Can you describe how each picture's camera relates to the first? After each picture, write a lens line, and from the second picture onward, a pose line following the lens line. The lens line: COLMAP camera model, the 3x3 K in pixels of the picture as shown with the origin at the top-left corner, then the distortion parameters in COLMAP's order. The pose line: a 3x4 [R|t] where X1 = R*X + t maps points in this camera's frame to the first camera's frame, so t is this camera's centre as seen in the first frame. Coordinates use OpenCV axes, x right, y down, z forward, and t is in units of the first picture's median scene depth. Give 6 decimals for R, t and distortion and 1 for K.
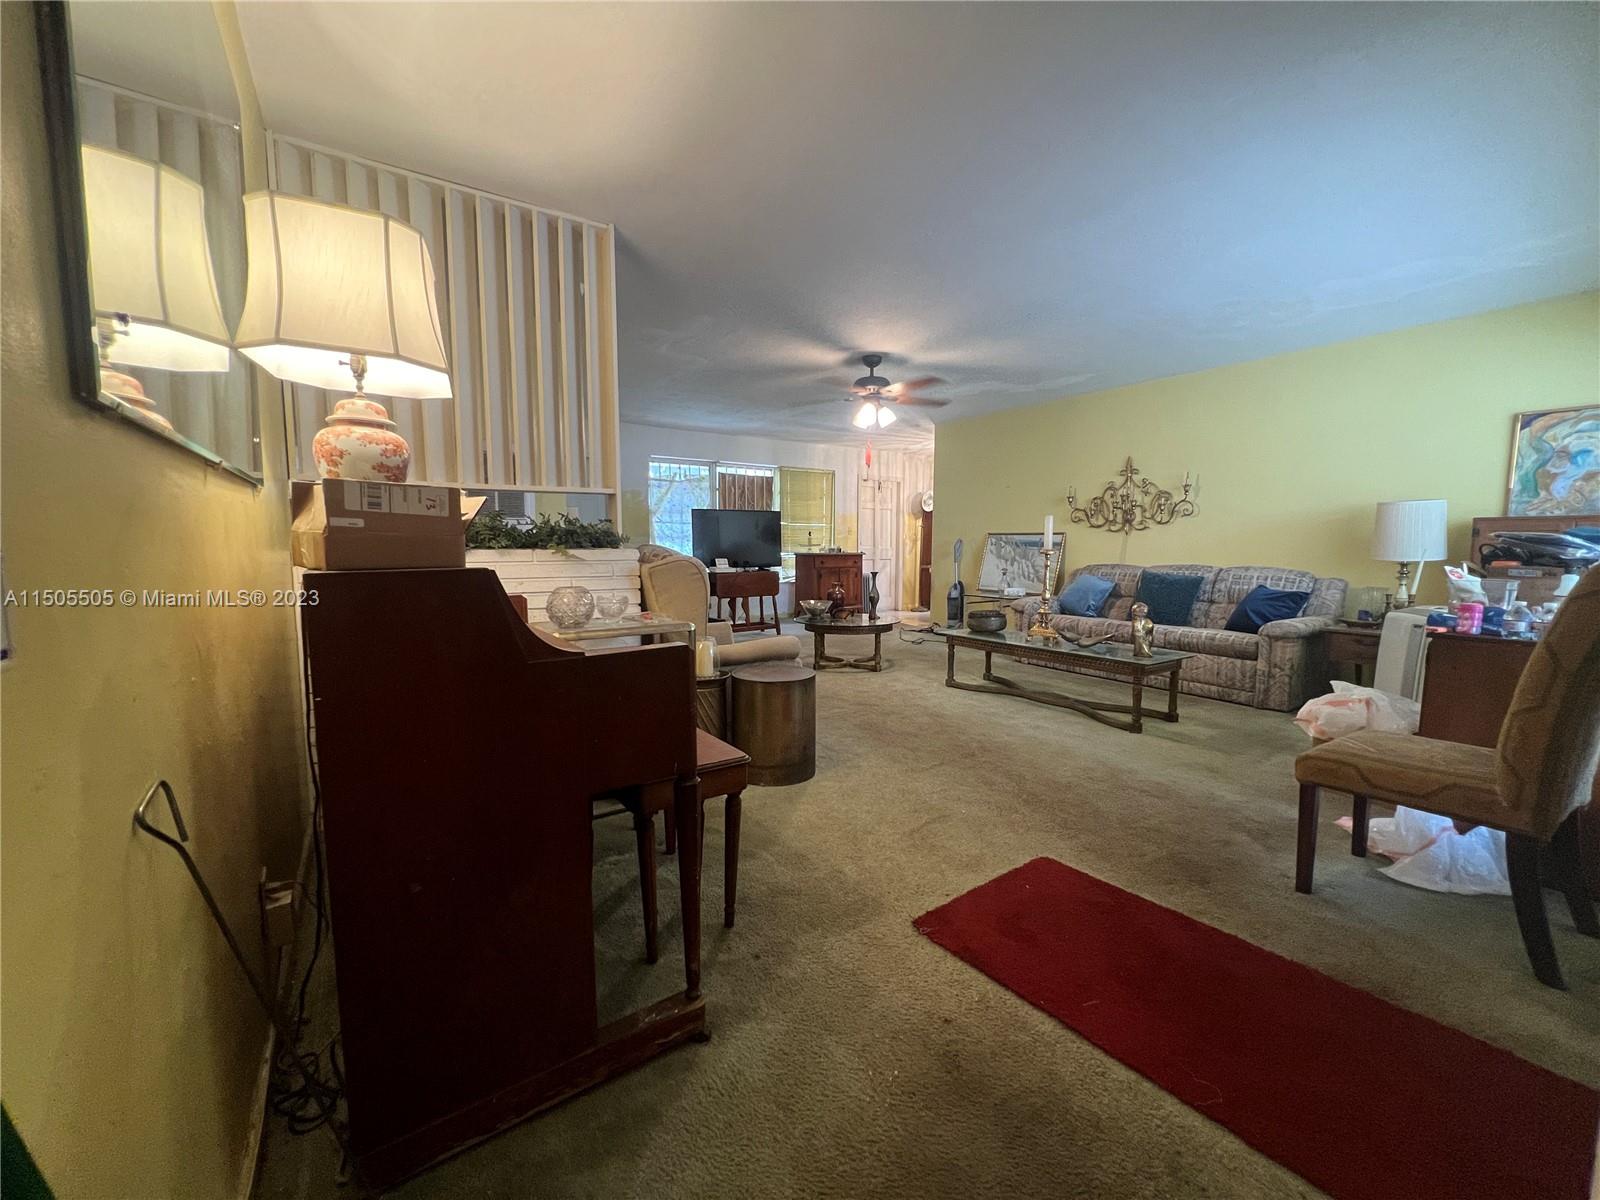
lens RADIAL K [[640.7, 0, 802.8], [0, 640.7, 599.6], [0, 0, 1]] dist [0.001283, 0.000327]
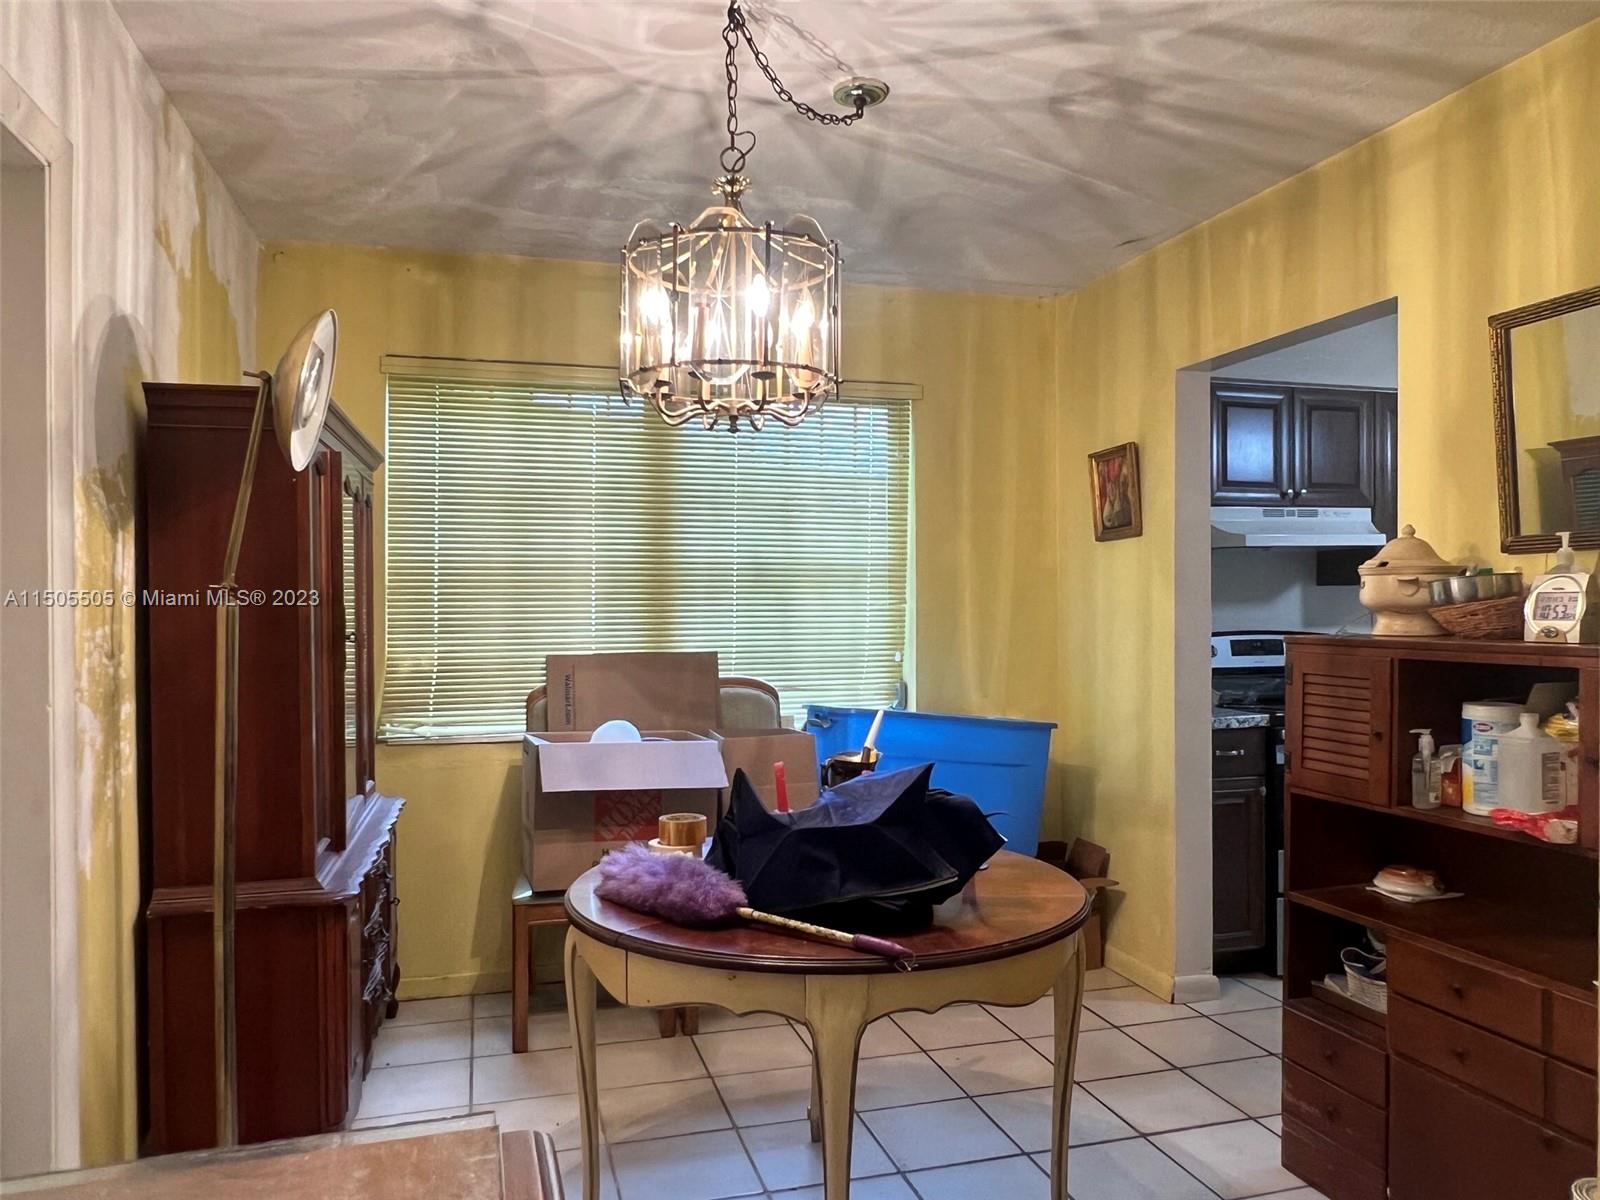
lens RADIAL K [[1131.5, 0, 803.1], [0, 1131.5, 606.6], [0, 0, 1]] dist [0.000427, -0.002281]
pose [[0.309432, -0.007479, 0.950892, 0.019895], [0.086727, 0.996024, -0.020388, -0.132814], [-0.946958, 0.088776, 0.308851, 1.134939]]
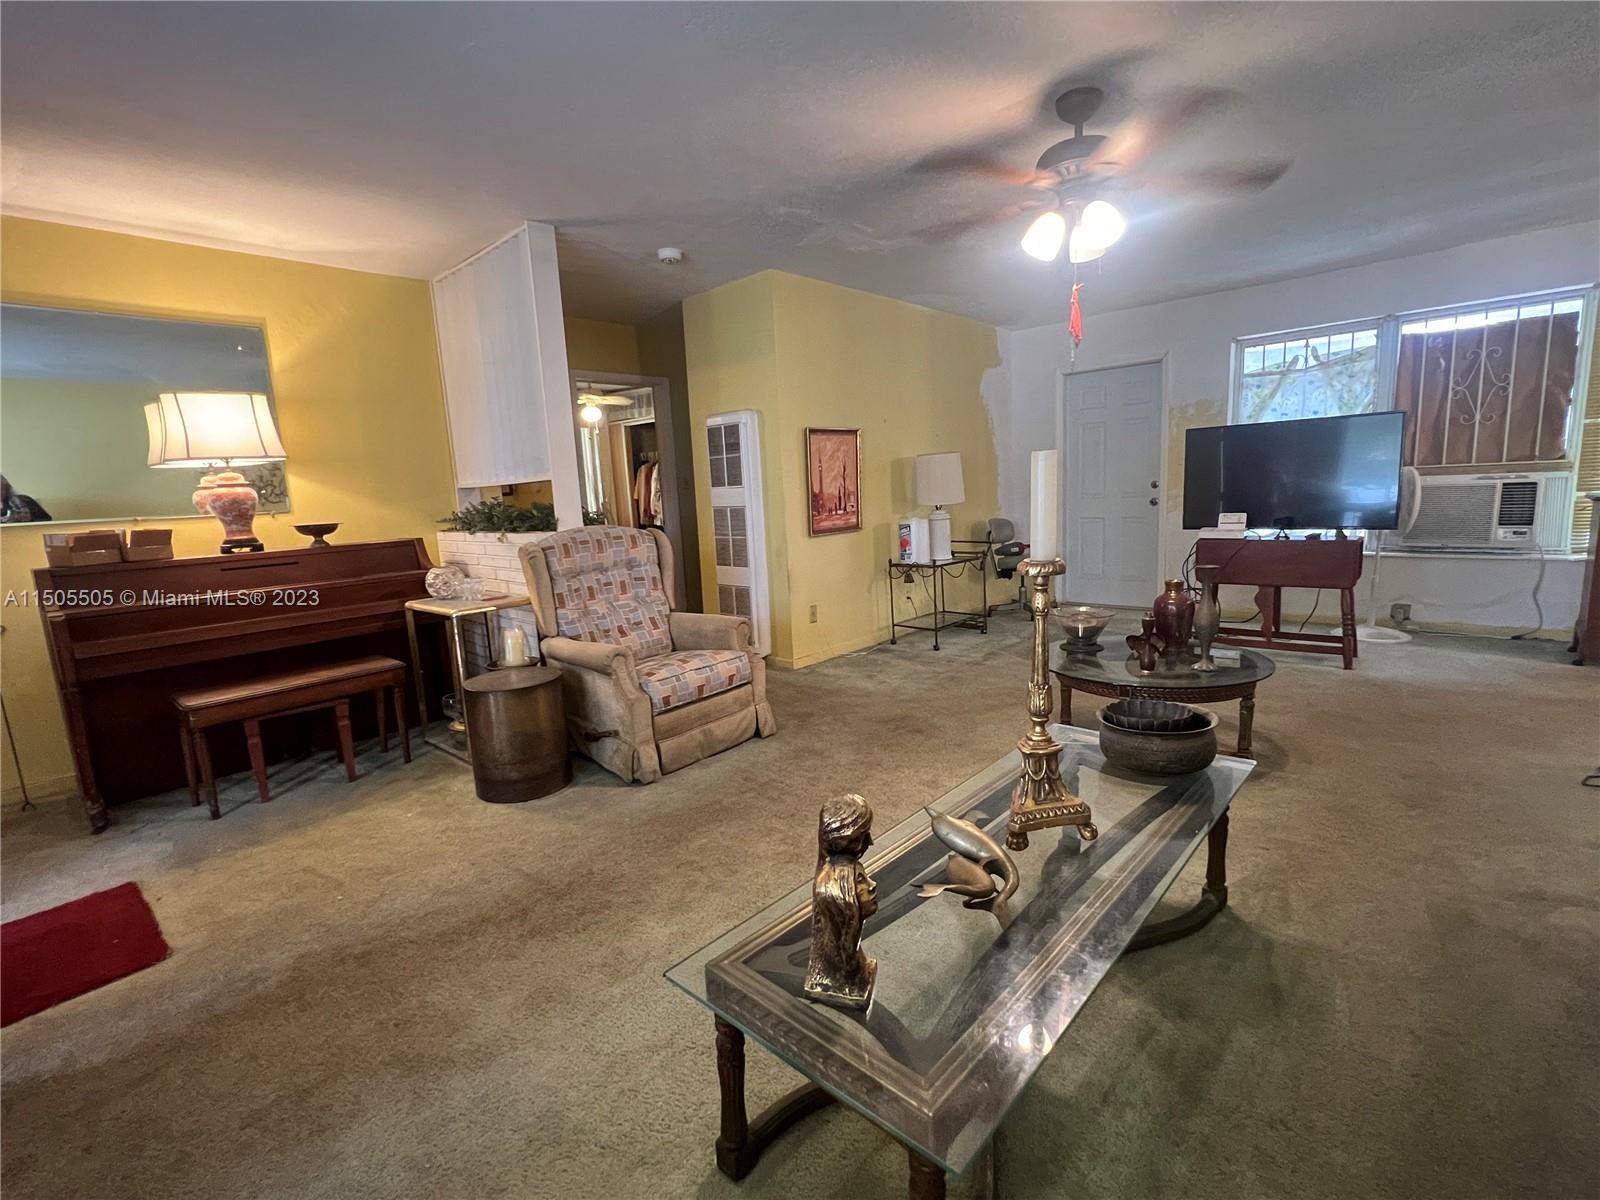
lens RADIAL K [[725.9, 0, 799.5], [0, 725.9, 601.3], [0, 0, 1]] dist [-0.001511, -0.000736]
pose [[0.214291, 0.139726, -0.966724, 0.405766], [-0.032915, 0.990186, 0.135821, -0.058635], [0.976215, 0.002714, 0.216787, 0.465248]]
